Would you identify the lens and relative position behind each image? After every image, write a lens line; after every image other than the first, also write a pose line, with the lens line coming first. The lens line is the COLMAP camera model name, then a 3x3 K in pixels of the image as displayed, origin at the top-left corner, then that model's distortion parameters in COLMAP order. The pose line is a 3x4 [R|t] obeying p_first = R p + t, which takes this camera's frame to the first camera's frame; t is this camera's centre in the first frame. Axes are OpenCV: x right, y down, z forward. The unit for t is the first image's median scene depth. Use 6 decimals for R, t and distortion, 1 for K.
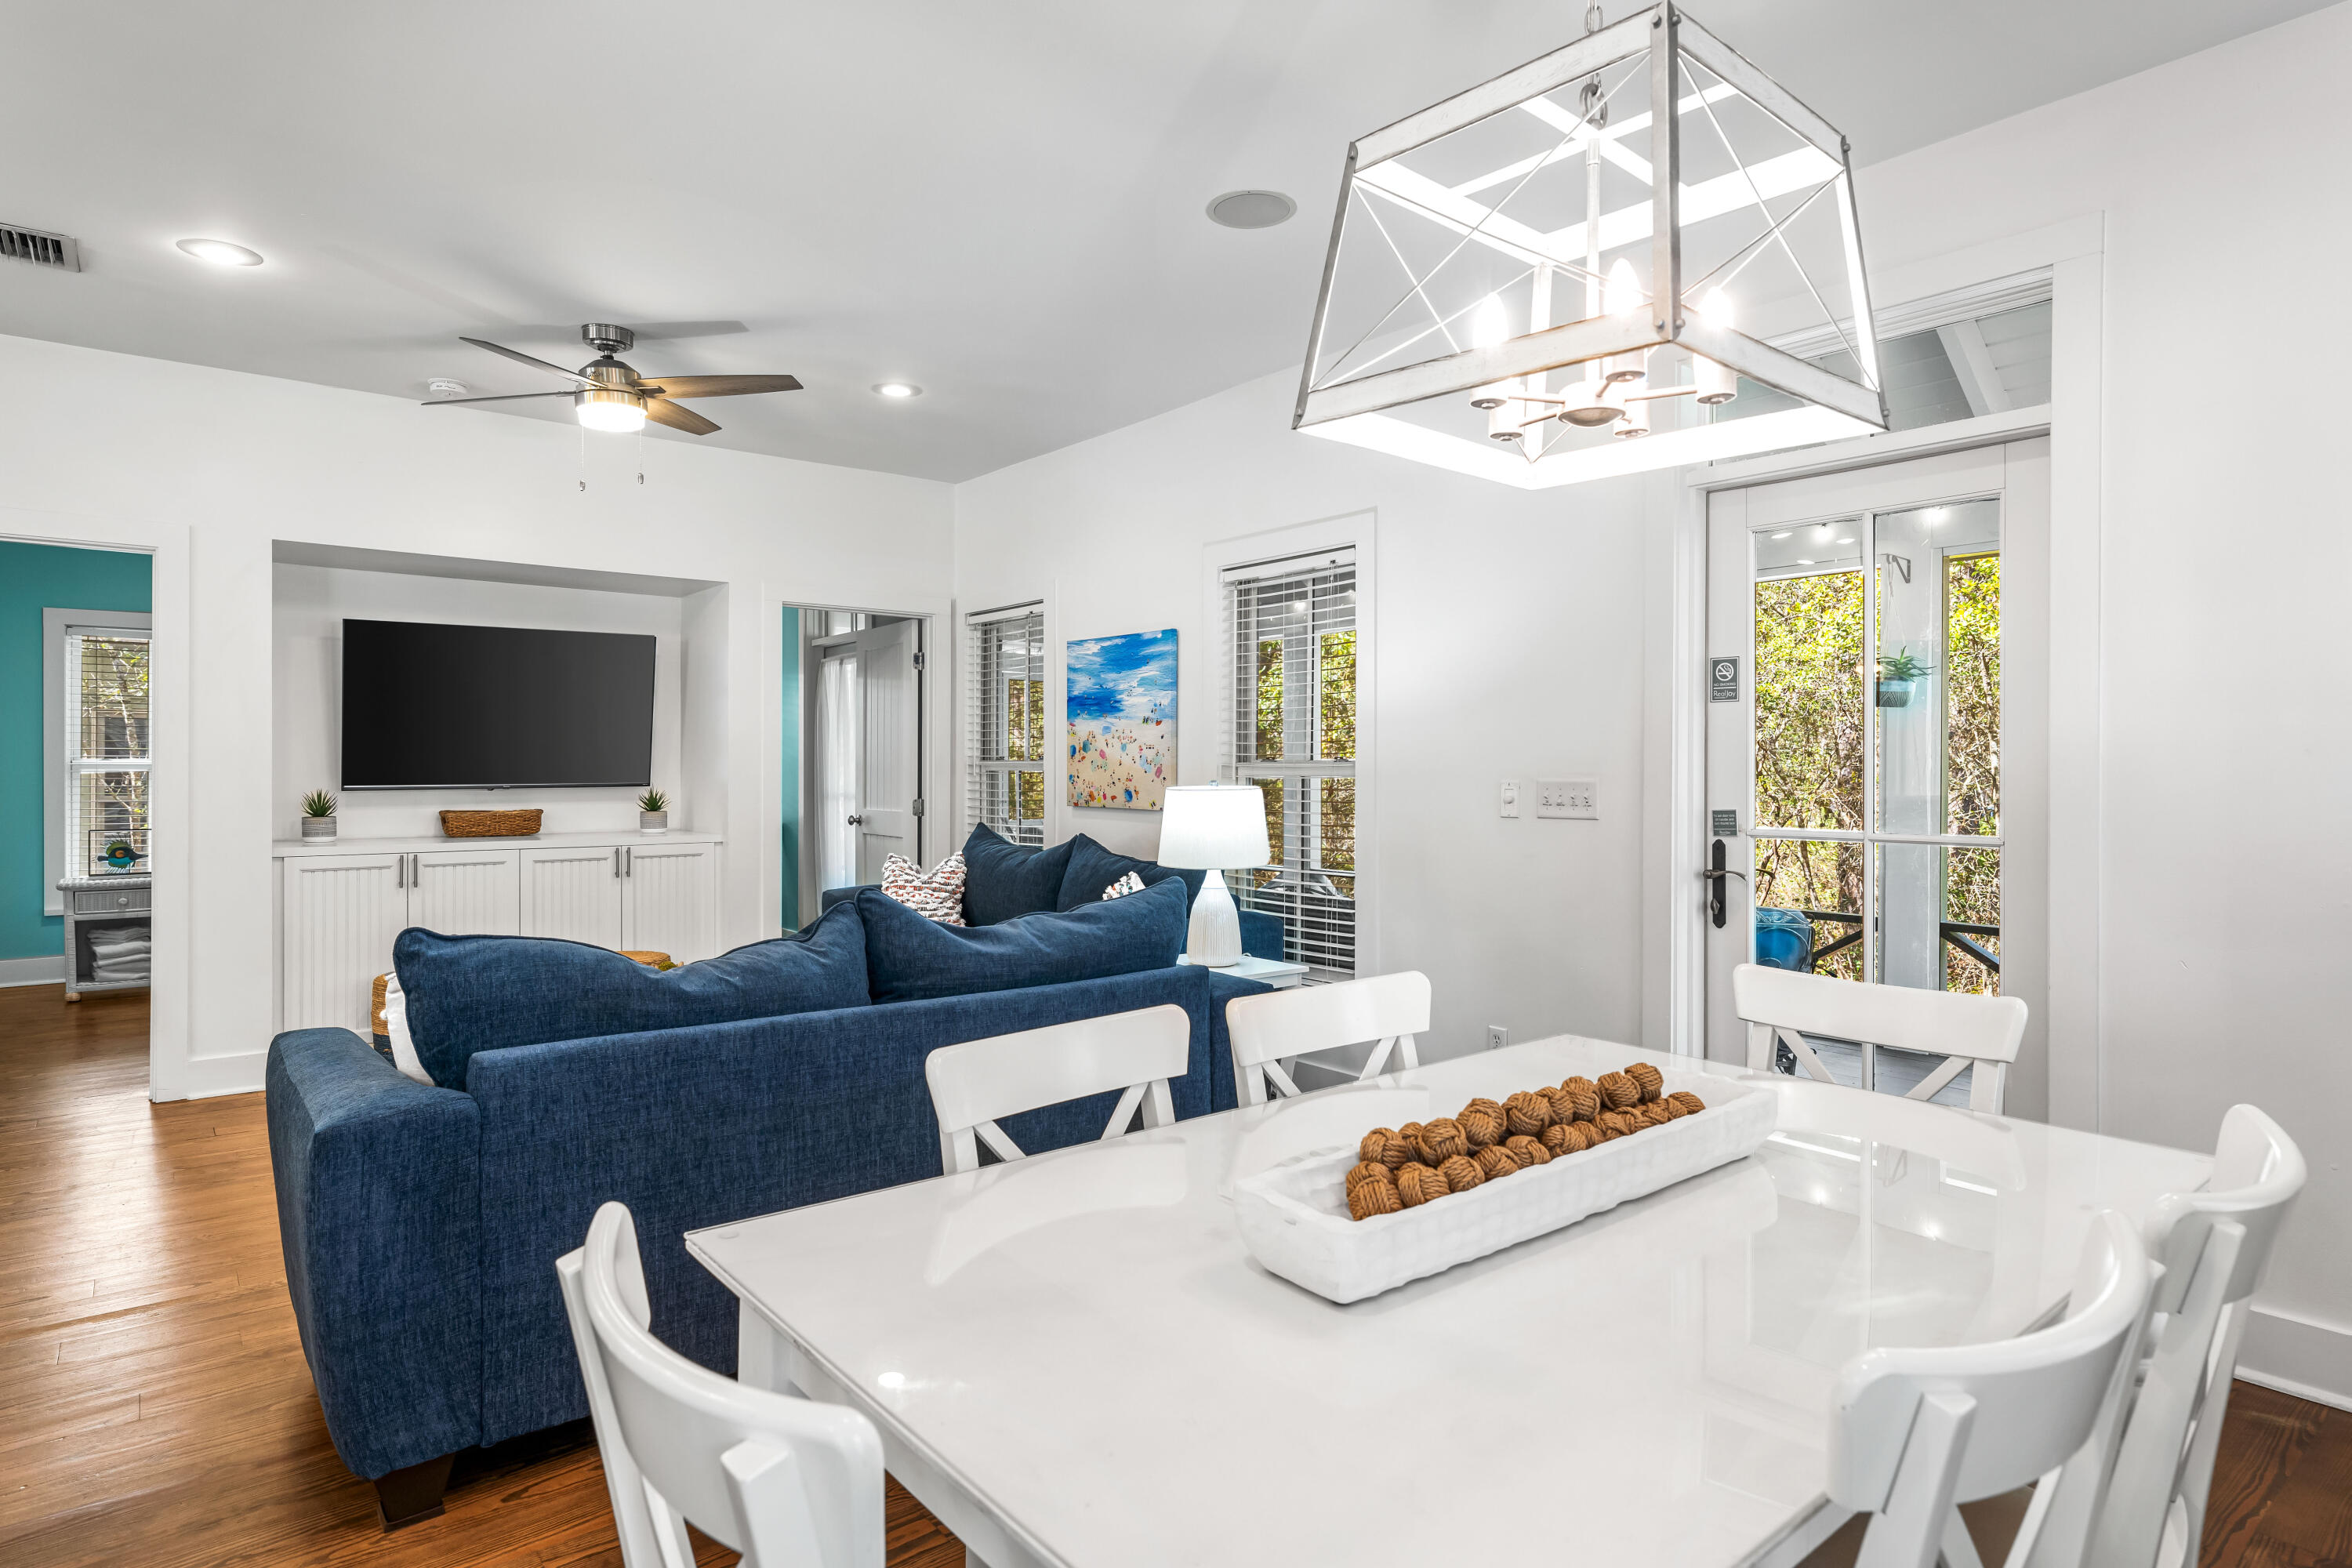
lens RADIAL K [[1273.5, 0, 1185.6], [0, 1273.5, 776.9], [0, 0, 1]] dist [0.004542, 0.000748]
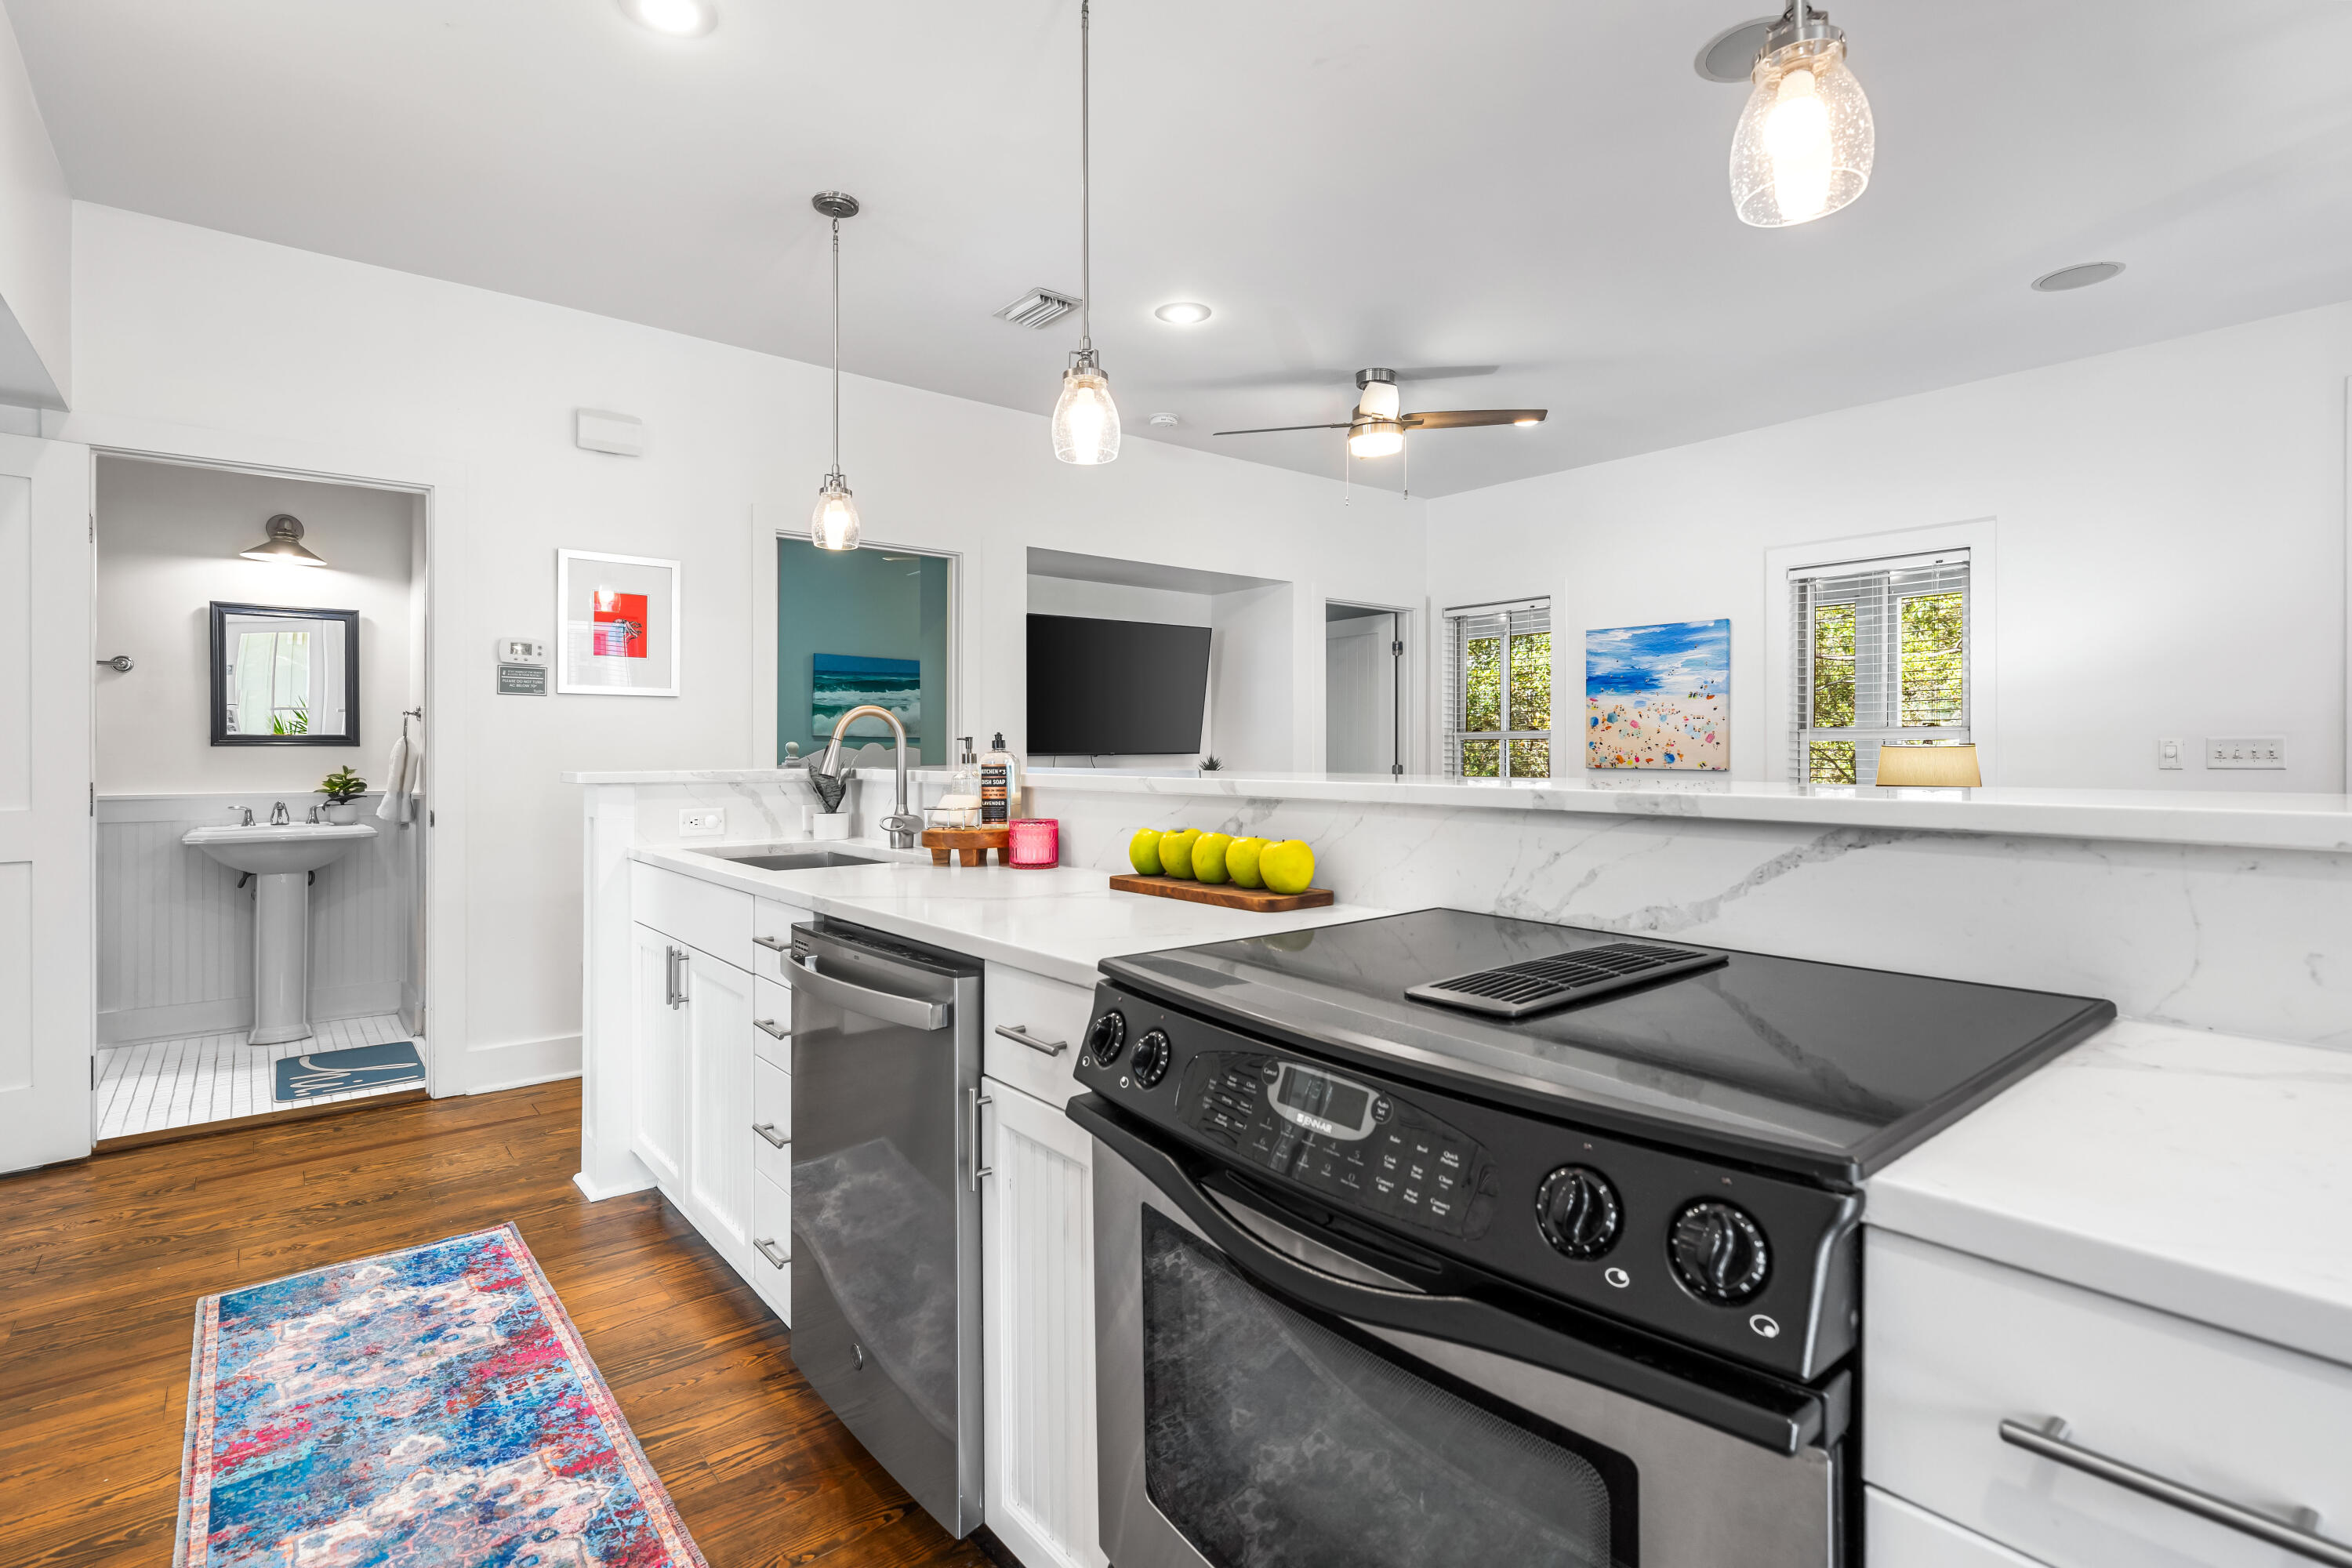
lens RADIAL K [[1122.3, 0, 1176.7], [0, 1122.3, 754.6], [0, 0, 1]] dist [0.003731, -0.000627]
pose [[0.999986, -0.003035, 0.004393, -0.507227], [0.003053, 0.999988, -0.003900, 0.013843], [-0.004381, 0.003913, 0.999983, -0.054301]]
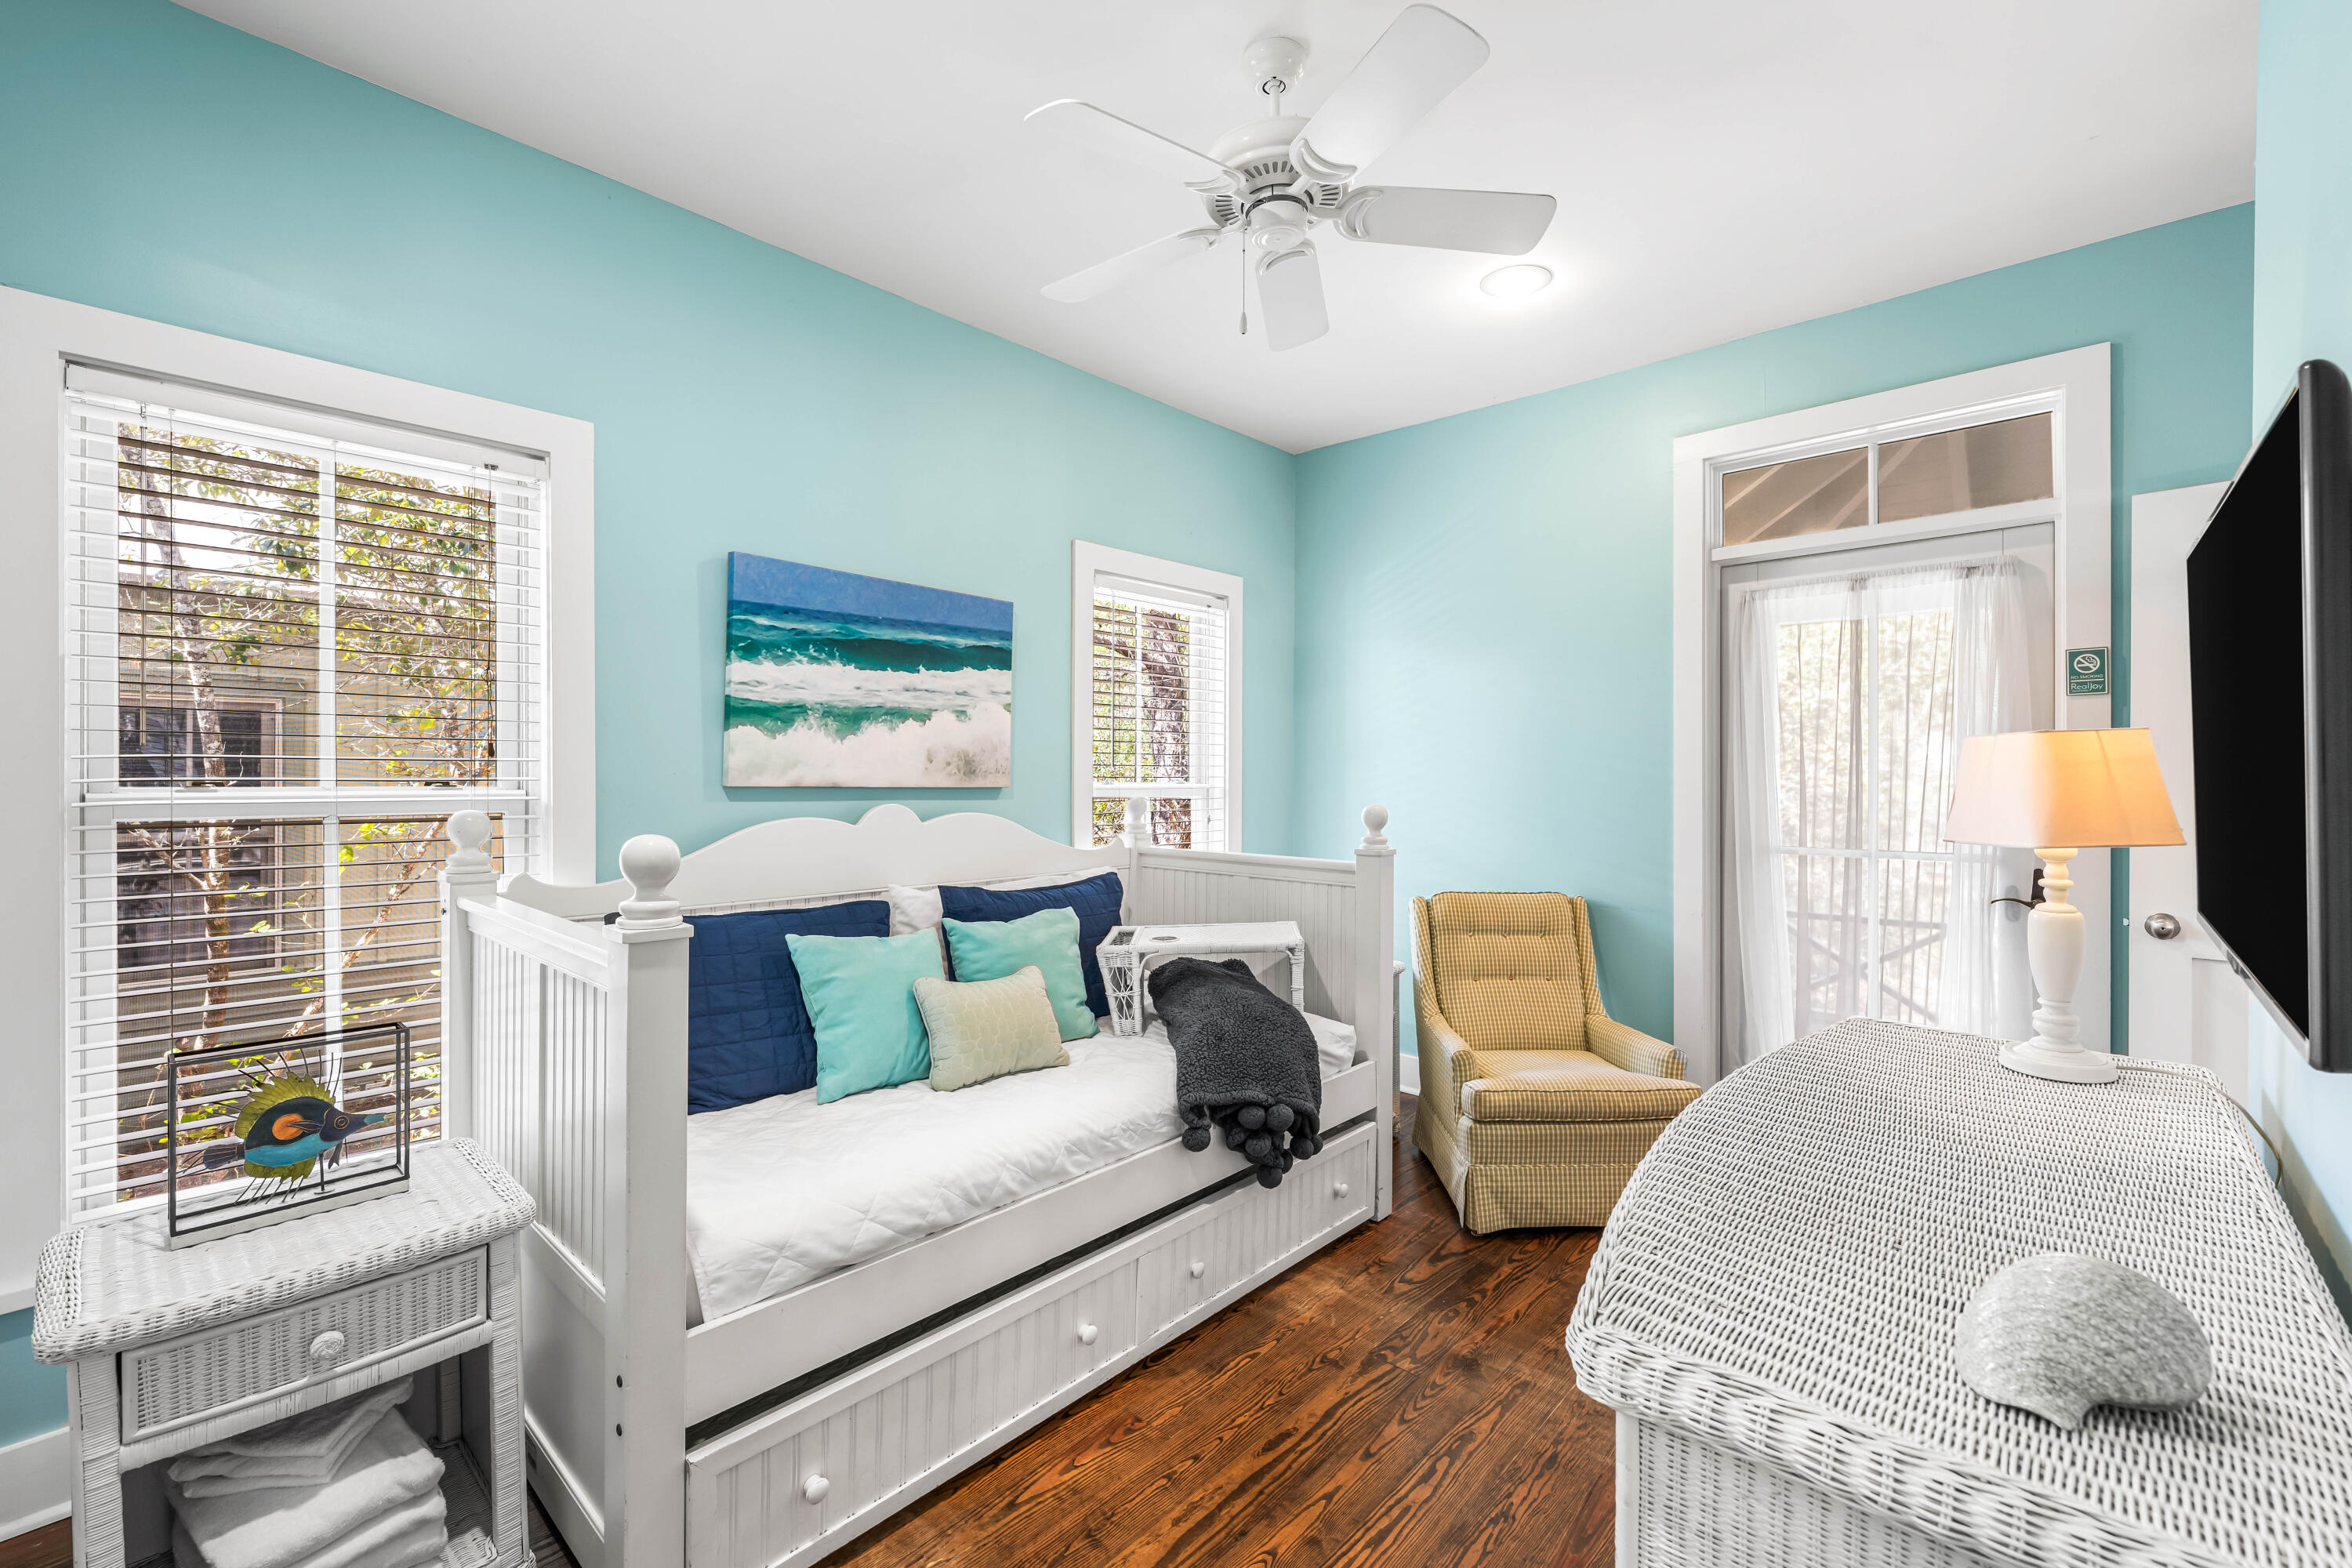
lens RADIAL K [[981.2, 0, 1176.0], [0, 981.2, 784.0], [0, 0, 1]] dist [-0.002142, -0.000211]
pose [[0.989944, 0.001069, 0.141458, -0.836627], [-0.001300, 0.999998, 0.001542, -0.020549], [-0.141456, -0.001711, 0.989943, 0.945389]]
